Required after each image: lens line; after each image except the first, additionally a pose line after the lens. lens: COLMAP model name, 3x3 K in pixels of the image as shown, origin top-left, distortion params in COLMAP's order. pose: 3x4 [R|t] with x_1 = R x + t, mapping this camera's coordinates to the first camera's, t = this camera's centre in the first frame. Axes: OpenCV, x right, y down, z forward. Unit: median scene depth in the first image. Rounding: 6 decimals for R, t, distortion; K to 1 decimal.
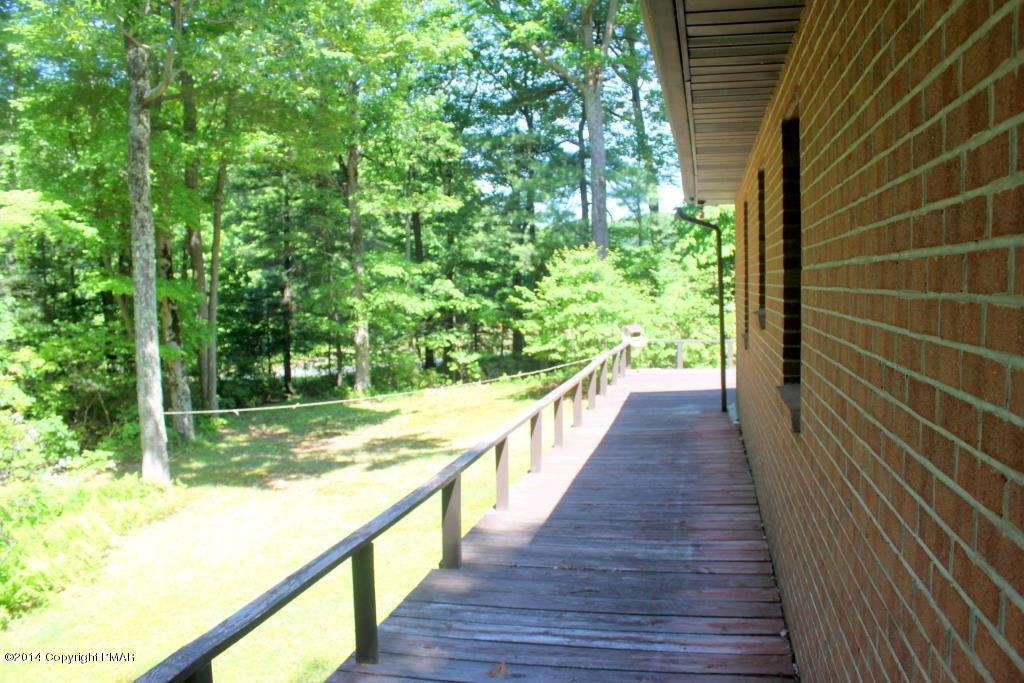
lens RADIAL K [[882.1, 0, 512.0], [0, 882.1, 341.5], [0, 0, 1]] dist [-0.002423, -0.000865]
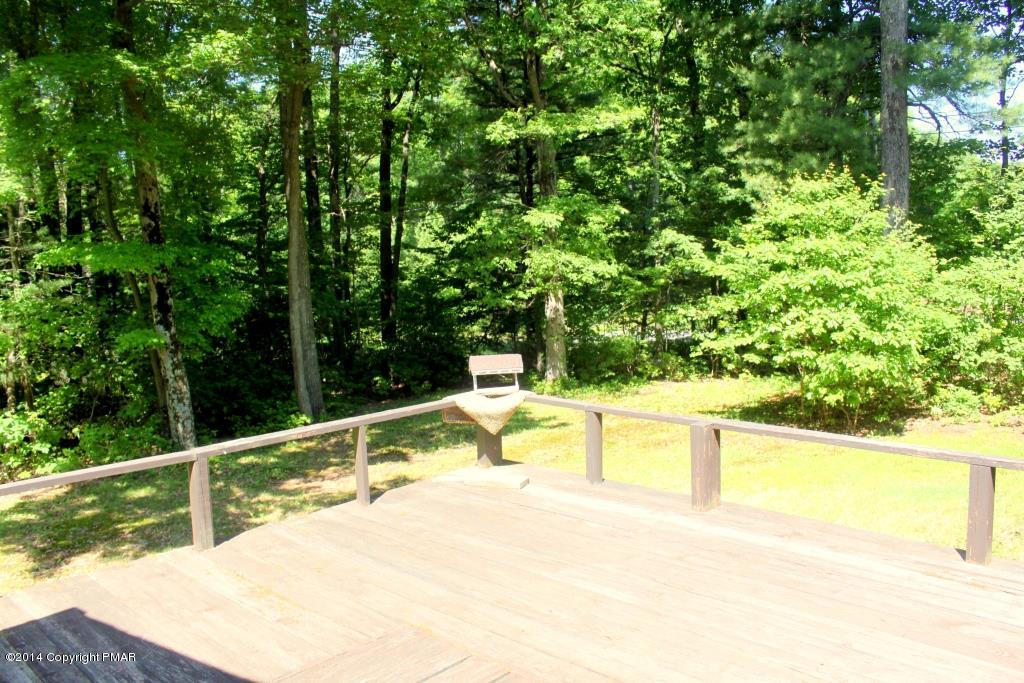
lens RADIAL K [[882.1, 0, 512.0], [0, 882.1, 341.5], [0, 0, 1]] dist [-0.002423, -0.000865]
pose [[0.858458, 0.046244, -0.510796, 0.220947], [-0.014889, 0.997754, 0.065308, -0.032146], [0.512668, -0.048459, 0.857218, 0.397643]]
